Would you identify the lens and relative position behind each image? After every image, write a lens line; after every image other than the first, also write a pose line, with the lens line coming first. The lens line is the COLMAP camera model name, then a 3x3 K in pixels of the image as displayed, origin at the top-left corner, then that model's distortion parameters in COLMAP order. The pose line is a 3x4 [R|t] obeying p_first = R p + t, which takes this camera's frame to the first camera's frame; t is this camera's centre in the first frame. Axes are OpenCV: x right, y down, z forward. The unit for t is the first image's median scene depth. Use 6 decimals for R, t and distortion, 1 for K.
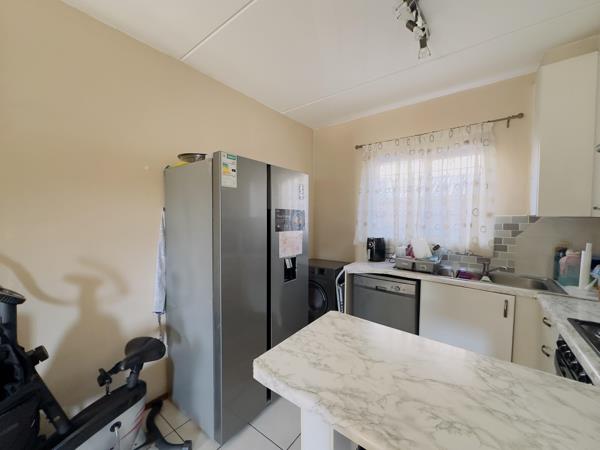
lens RADIAL K [[240.4, 0, 299.9], [0, 240.4, 224.5], [0, 0, 1]] dist [-0.006910, 0.001308]
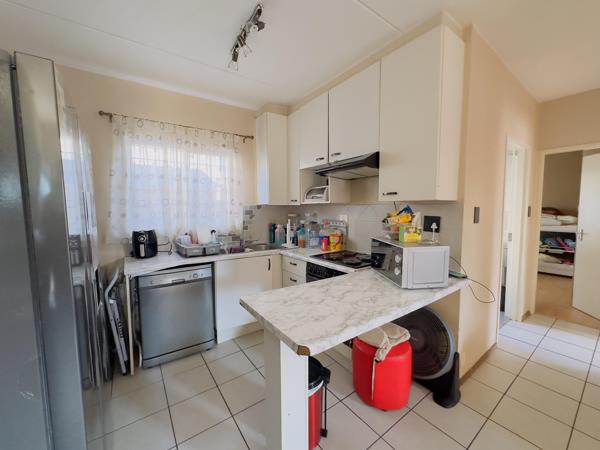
lens RADIAL K [[240.4, 0, 299.7], [0, 240.4, 224.8], [0, 0, 1]] dist [-0.006910, 0.001308]
pose [[0.295060, -0.075383, 0.952500, -0.437016], [0.040144, 0.996981, 0.066468, -0.000442], [-0.954635, 0.018625, 0.297196, 0.272796]]
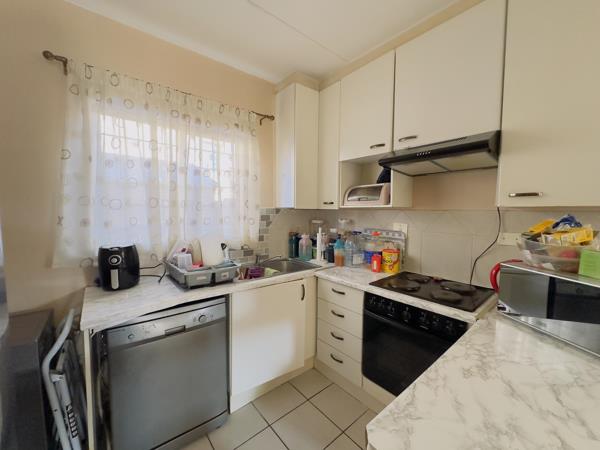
lens RADIAL K [[240.4, 0, 299.3], [0, 240.4, 224.5], [0, 0, 1]] dist [-0.006910, 0.001308]
pose [[0.224873, -0.062523, 0.972380, -0.160114], [0.027839, 0.997944, 0.057728, -0.019734], [-0.973990, 0.014088, 0.226152, 0.607030]]
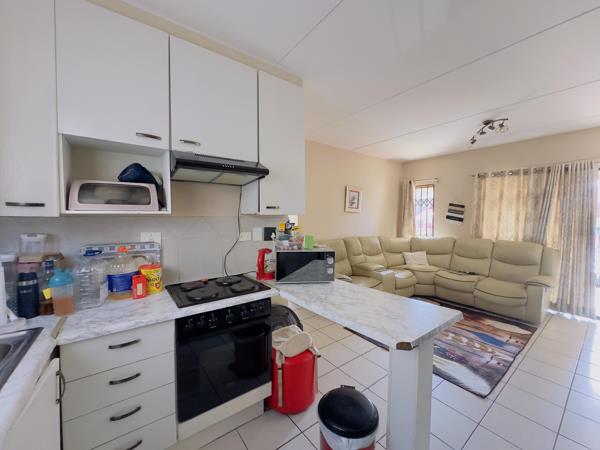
lens RADIAL K [[240.4, 0, 300.1], [0, 240.4, 225.4], [0, 0, 1]] dist [-0.006910, 0.001308]
pose [[-0.961733, -0.017225, 0.273446, 0.155447], [0.002604, 0.997402, 0.071990, -0.039353], [-0.273976, 0.069947, -0.959190, 1.073567]]
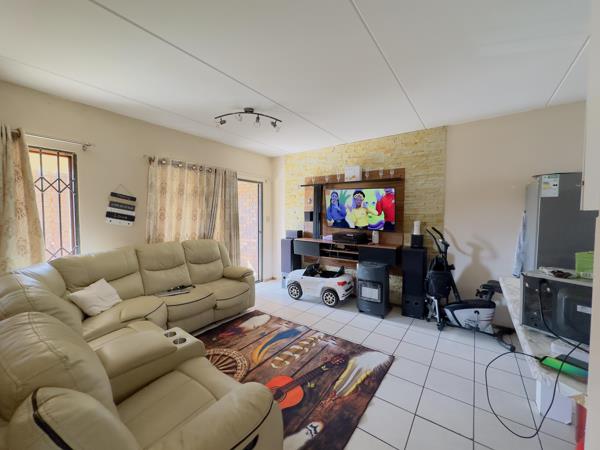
lens RADIAL K [[240.4, 0, 299.3], [0, 240.4, 225.4], [0, 0, 1]] dist [-0.006910, 0.001308]
pose [[0.015370, 0.041054, -0.999039, 0.831993], [-0.036689, 0.998507, 0.040468, 0.014816], [0.999209, 0.036032, 0.016853, -0.419349]]
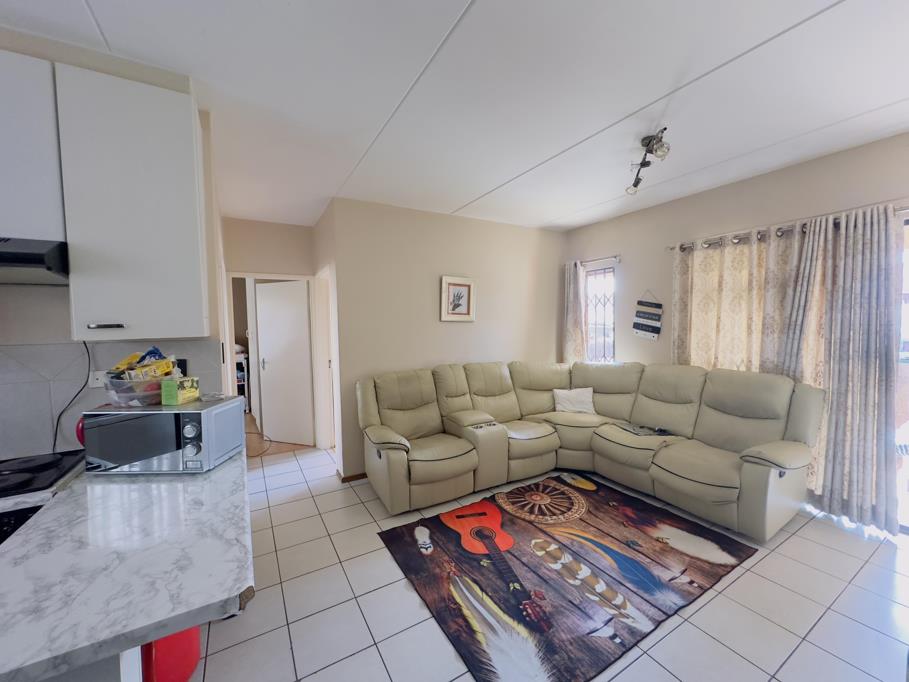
lens RADIAL K [[364.2, 0, 455.0], [0, 364.2, 341.9], [0, 0, 1]] dist [-0.006910, 0.001308]
pose [[-0.925678, -0.005238, 0.378277, -0.411064], [0.028394, 0.996122, 0.083276, -0.051568], [-0.377246, 0.087827, -0.921939, 0.626124]]
